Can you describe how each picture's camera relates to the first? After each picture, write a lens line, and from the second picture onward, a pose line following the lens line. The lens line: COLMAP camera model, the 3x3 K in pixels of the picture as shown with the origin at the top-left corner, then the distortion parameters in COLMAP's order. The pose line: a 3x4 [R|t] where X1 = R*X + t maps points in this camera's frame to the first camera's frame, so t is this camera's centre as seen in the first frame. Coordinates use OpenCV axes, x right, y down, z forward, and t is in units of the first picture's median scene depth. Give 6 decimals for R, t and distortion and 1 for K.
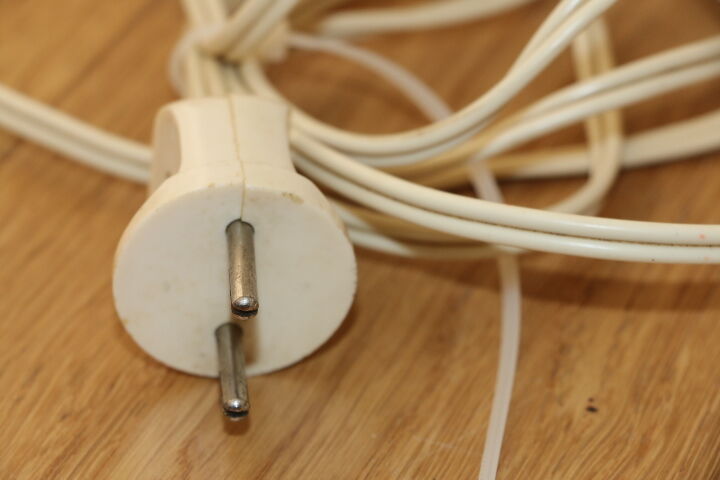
lens RADIAL K [[3051.2, 0, 360.0], [0, 3051.2, 240.0], [0, 0, 1]] dist [-0.005960, -0.109049]
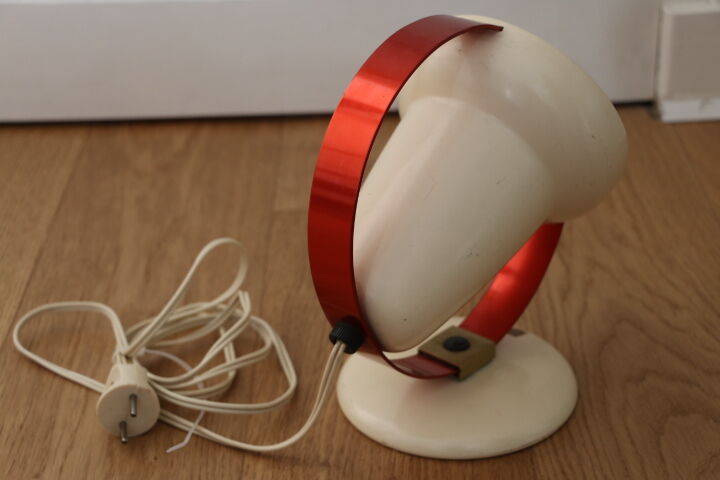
lens RADIAL K [[1653.7, 0, 360.0], [0, 1653.7, 240.0], [0, 0, 1]] dist [0.376242, 0.091206]
pose [[0.995528, -0.009940, 0.093942, 0.045098], [0.018124, 0.996073, -0.086664, -0.020097], [-0.092712, 0.087979, 0.991798, -0.985529]]
